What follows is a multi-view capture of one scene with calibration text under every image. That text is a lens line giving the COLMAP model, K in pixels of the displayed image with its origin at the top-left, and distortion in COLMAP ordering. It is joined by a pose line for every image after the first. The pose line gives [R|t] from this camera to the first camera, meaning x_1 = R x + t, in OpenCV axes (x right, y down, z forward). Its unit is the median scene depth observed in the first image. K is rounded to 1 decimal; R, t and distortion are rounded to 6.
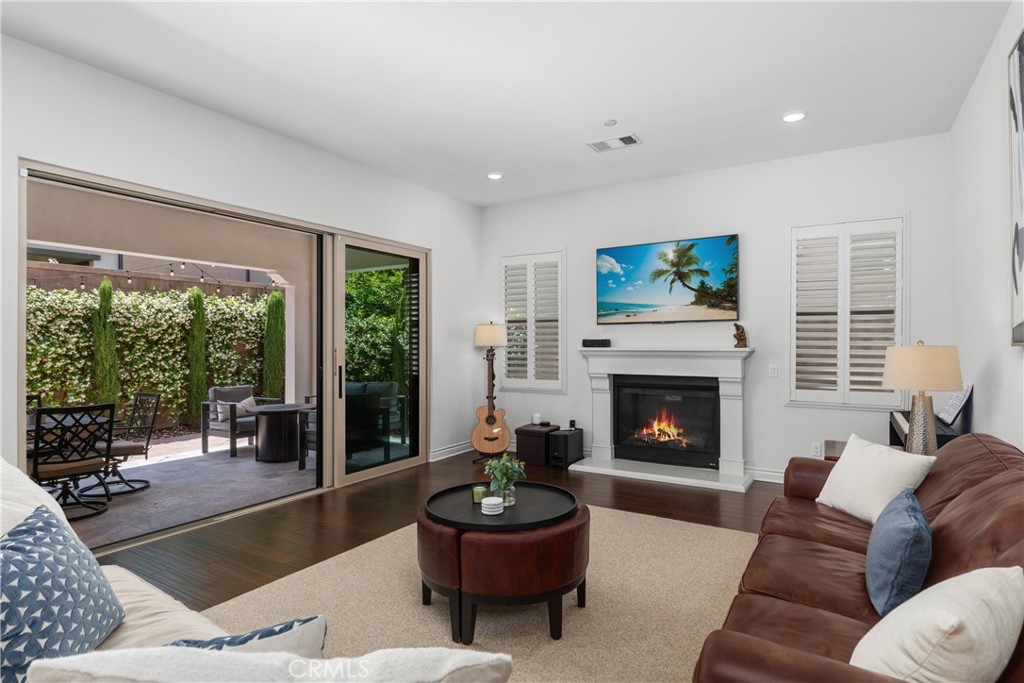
lens RADIAL K [[536.8, 0, 510.2], [0, 536.8, 336.9], [0, 0, 1]] dist [-0.010055, 0.000453]
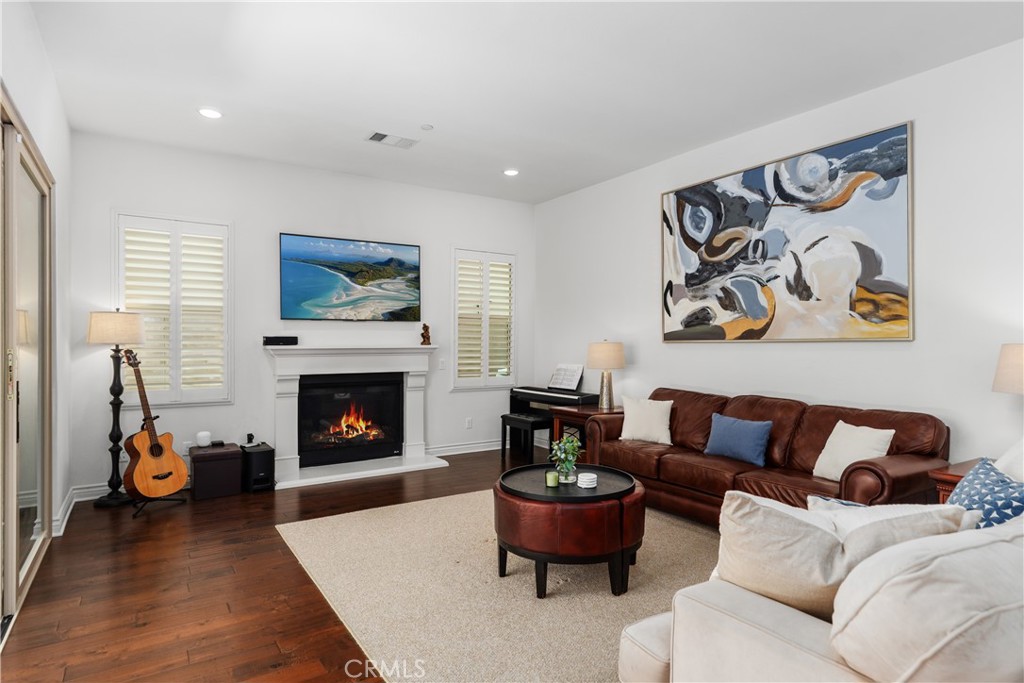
lens RADIAL K [[536.8, 0, 501.1], [0, 536.8, 346.0], [0, 0, 1]] dist [-0.010055, 0.000453]
pose [[0.407270, -0.001506, 0.913307, -0.519247], [-0.005504, 0.999976, 0.004103, 0.015032], [-0.913291, -0.006698, 0.407252, 0.327457]]
